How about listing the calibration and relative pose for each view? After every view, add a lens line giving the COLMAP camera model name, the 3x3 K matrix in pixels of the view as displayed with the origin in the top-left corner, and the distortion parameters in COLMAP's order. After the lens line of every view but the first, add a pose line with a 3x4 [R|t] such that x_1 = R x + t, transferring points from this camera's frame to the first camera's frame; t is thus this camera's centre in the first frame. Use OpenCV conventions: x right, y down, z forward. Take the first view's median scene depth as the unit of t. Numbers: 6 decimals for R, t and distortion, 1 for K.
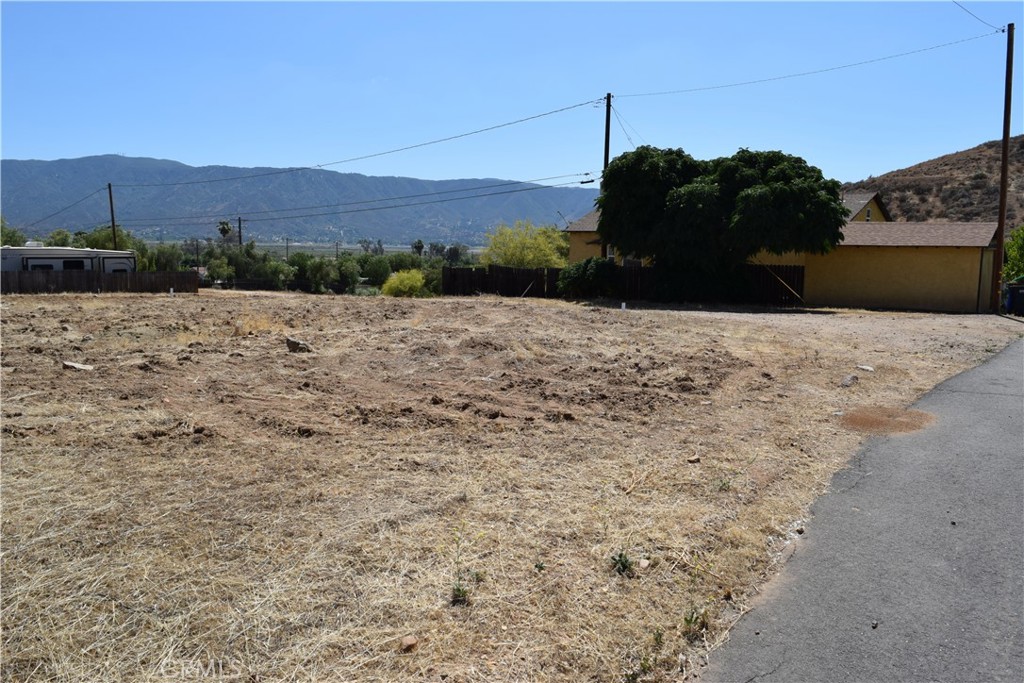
lens RADIAL K [[787.9, 0, 510.7], [0, 787.9, 339.0], [0, 0, 1]] dist [-0.019549, 0.007090]
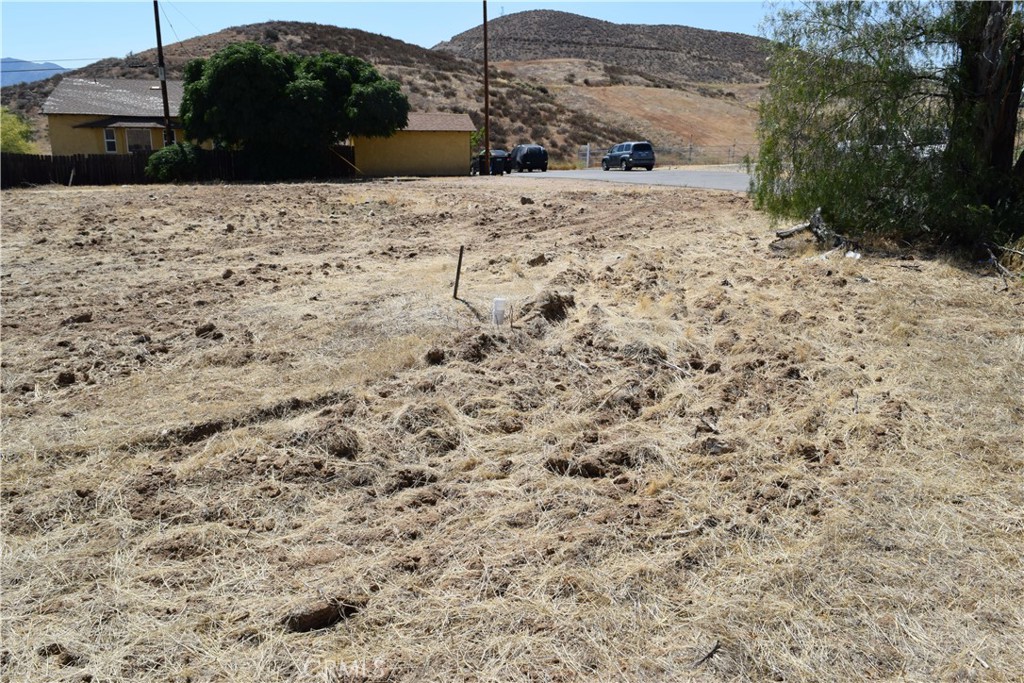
lens RADIAL K [[787.9, 0, 515.8], [0, 787.9, 341.0], [0, 0, 1]] dist [-0.019549, 0.007090]
pose [[0.597950, -0.210859, 0.773300, -0.479689], [0.090144, 0.976347, 0.196522, -0.008403], [-0.796448, -0.047802, 0.602815, -0.013368]]
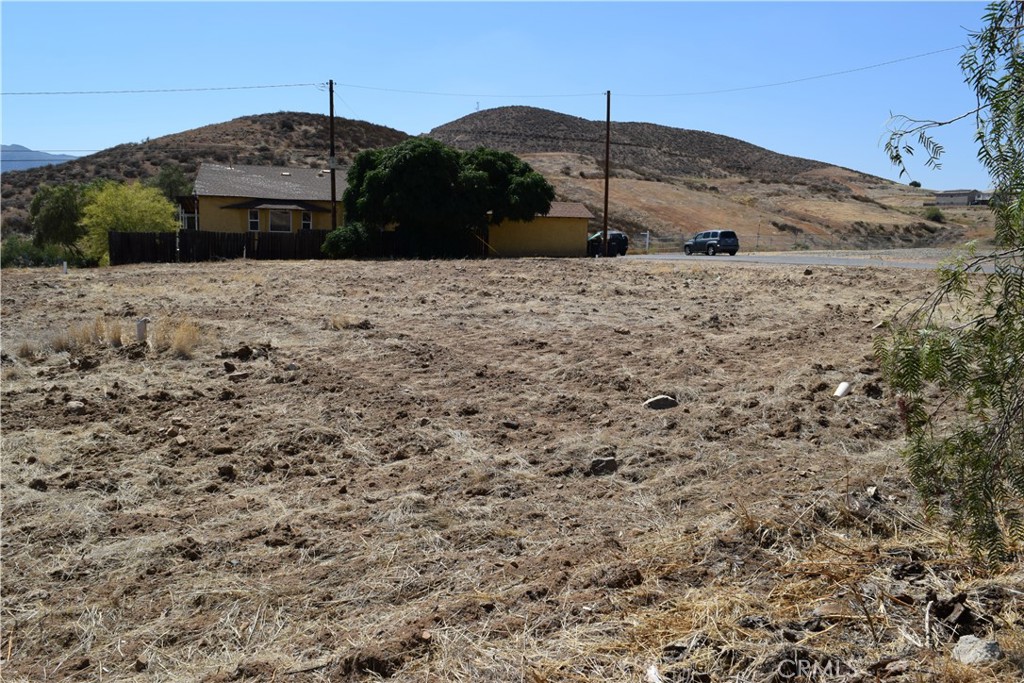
lens RADIAL K [[787.9, 0, 516.4], [0, 787.9, 343.9], [0, 0, 1]] dist [-0.019549, 0.007090]
pose [[0.564224, -0.123676, 0.816306, -0.712340], [0.076712, 0.992293, 0.097317, -0.018589], [-0.822050, 0.007712, 0.569363, 0.120773]]
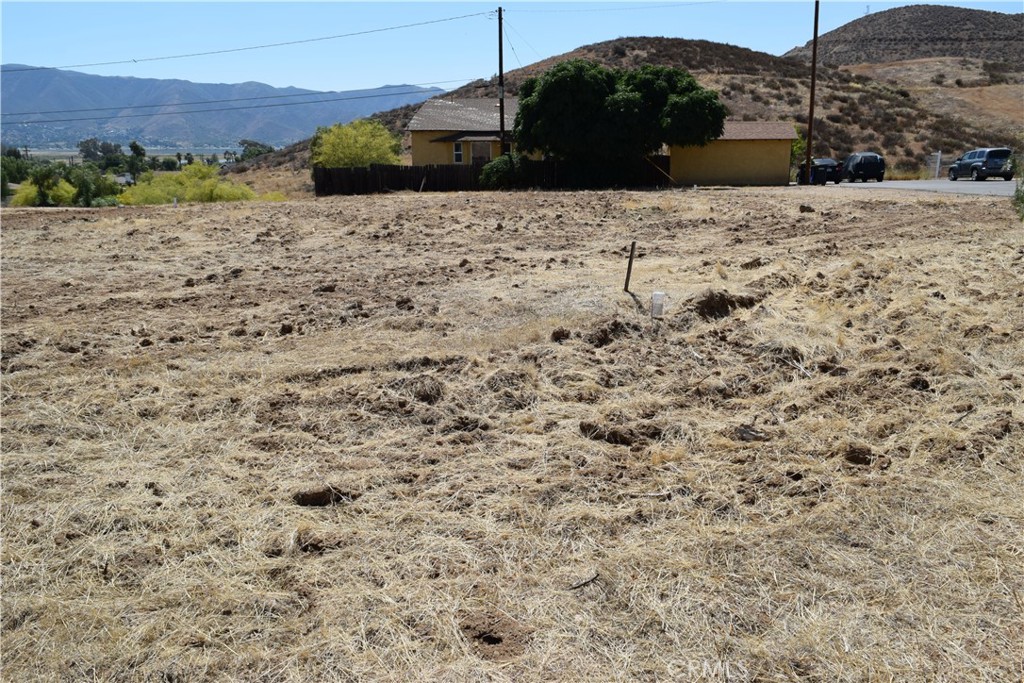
lens RADIAL K [[787.9, 0, 513.7], [0, 787.9, 339.9], [0, 0, 1]] dist [-0.019549, 0.007090]
pose [[0.871979, -0.137395, 0.469867, -0.461076], [0.075834, 0.986132, 0.147625, -0.002080], [-0.483634, -0.093093, 0.870305, -0.049804]]
